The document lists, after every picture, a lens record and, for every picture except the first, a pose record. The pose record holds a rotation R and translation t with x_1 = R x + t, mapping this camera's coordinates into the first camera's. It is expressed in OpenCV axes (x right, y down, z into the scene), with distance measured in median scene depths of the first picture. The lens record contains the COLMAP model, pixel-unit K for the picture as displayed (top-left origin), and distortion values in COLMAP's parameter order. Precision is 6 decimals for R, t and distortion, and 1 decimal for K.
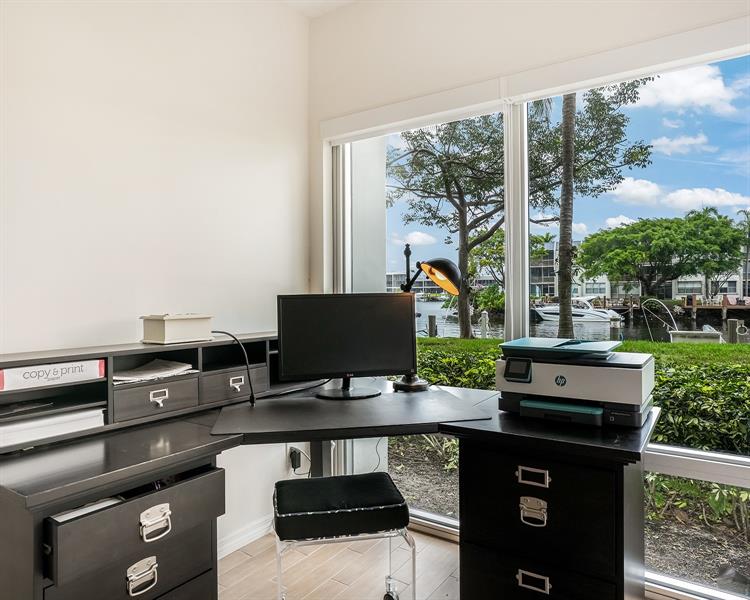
lens RADIAL K [[518.6, 0, 377.1], [0, 518.6, 293.7], [0, 0, 1]] dist [-0.010830, 0.002459]
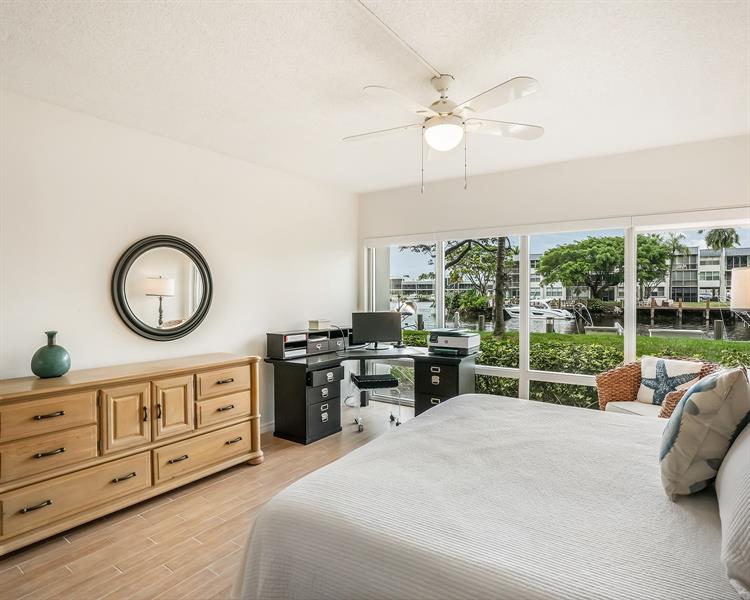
lens RADIAL K [[438.7, 0, 373.8], [0, 438.7, 296.3], [0, 0, 1]] dist [-0.036725, -0.000807]
pose [[0.999956, 0.004010, -0.008449, -0.002541], [-0.003968, 0.999979, 0.005030, -0.004571], [0.008469, -0.004996, 0.999952, -0.062975]]
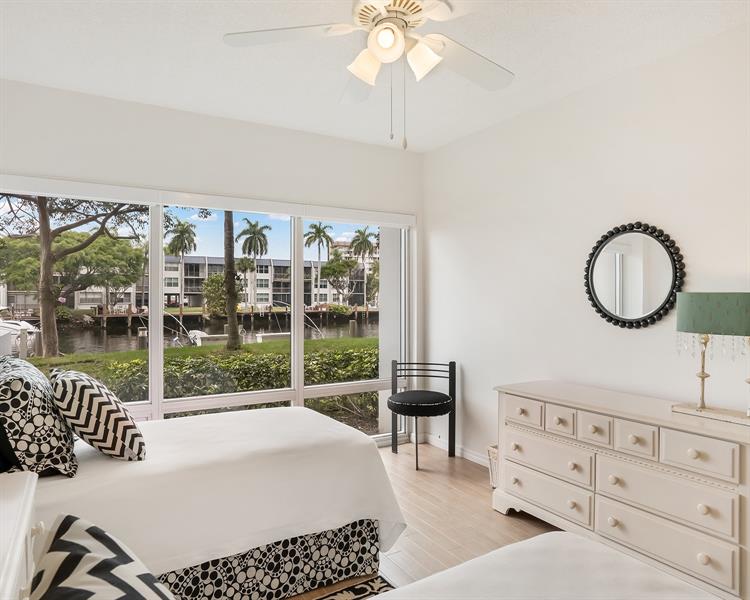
lens RADIAL K [[503.1, 0, 379.7], [0, 503.1, 294.0], [0, 0, 1]] dist [-0.047075, 0.019625]
pose [[0.425198, 0.013438, 0.905001, -0.087413], [0.002291, 0.999871, -0.015924, -0.002432], [-0.905097, 0.008844, 0.425112, 0.025293]]
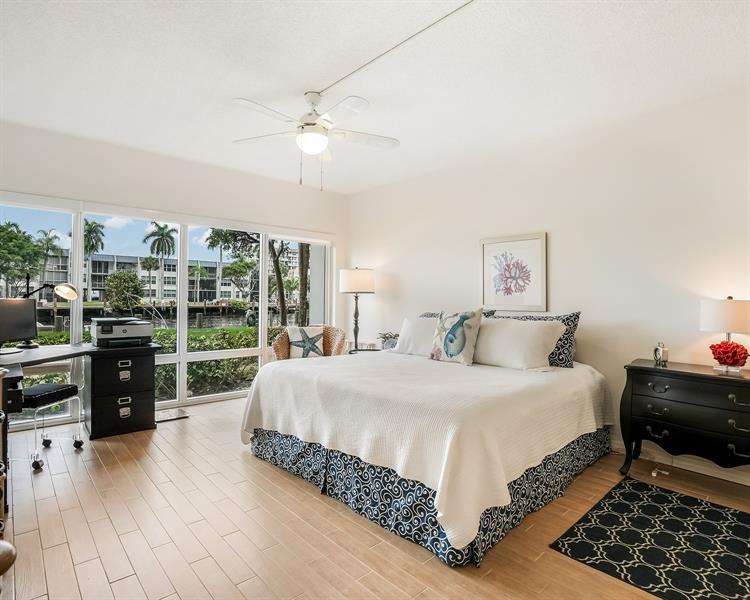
lens RADIAL K [[421.0, 0, 388.7], [0, 421.0, 295.3], [0, 0, 1]] dist [-0.073498, 0.023996]
pose [[0.219494, 0.014672, 0.975503, -0.055237], [-0.010183, 0.999867, -0.012748, -0.000375], [-0.975561, -0.007135, 0.219615, -0.031956]]
